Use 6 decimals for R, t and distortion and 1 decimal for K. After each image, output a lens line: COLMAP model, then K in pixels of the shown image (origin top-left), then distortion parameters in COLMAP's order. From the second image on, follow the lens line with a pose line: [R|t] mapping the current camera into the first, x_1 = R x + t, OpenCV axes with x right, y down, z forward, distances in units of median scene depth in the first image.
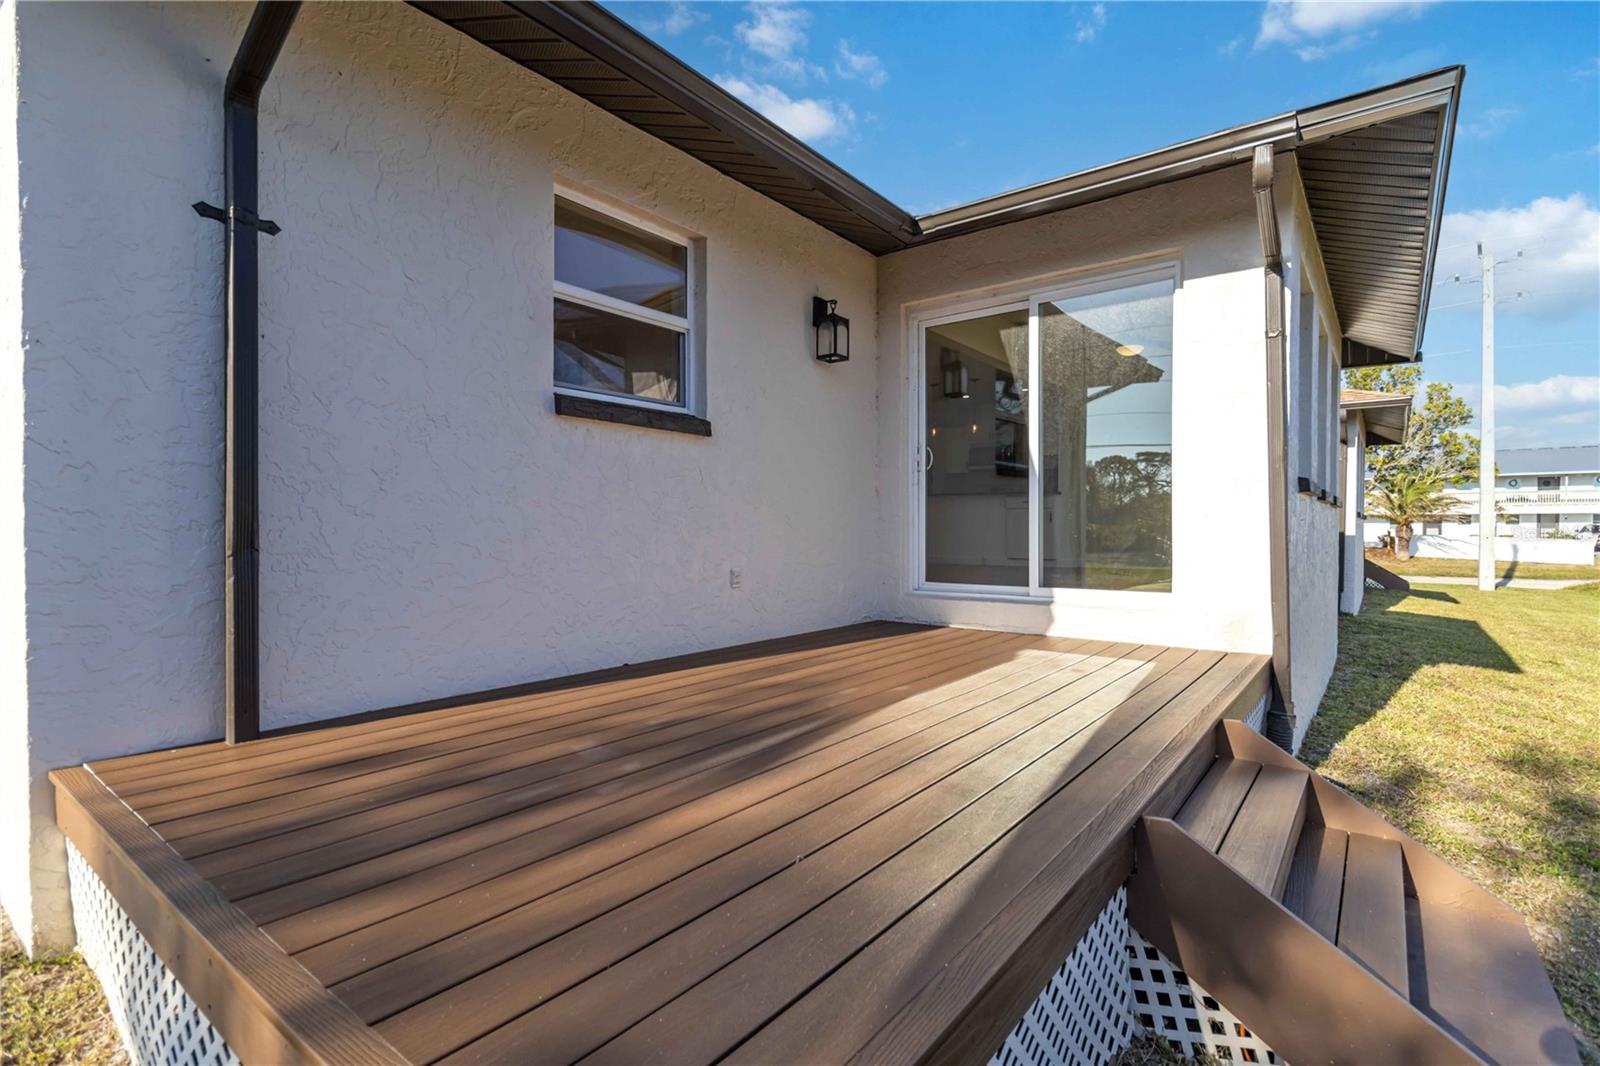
lens RADIAL K [[758.6, 0, 796.0], [0, 758.6, 527.2], [0, 0, 1]] dist [-0.001538, 0.000393]
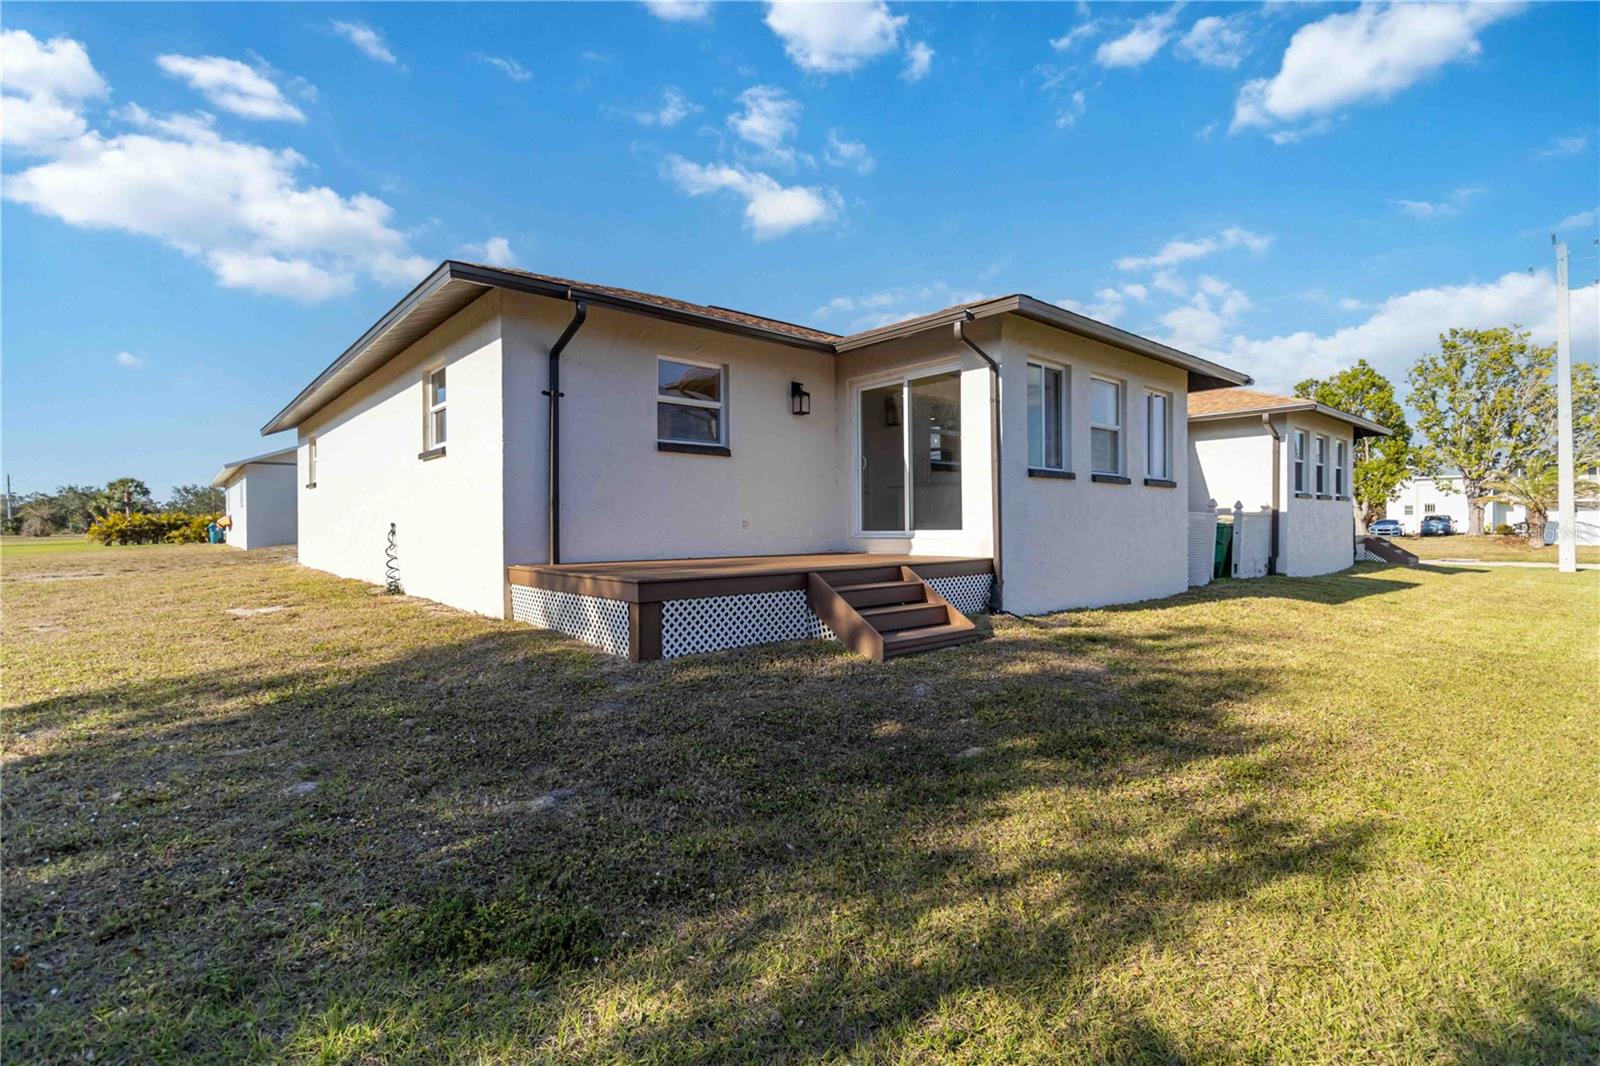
lens RADIAL K [[758.6, 0, 796.0], [0, 758.6, 527.2], [0, 0, 1]] dist [-0.001538, 0.000393]
pose [[0.979521, -0.005210, -0.201273, 0.495662], [0.005790, 0.999981, 0.002294, 0.077163], [0.201257, -0.003412, 0.979533, -1.067485]]
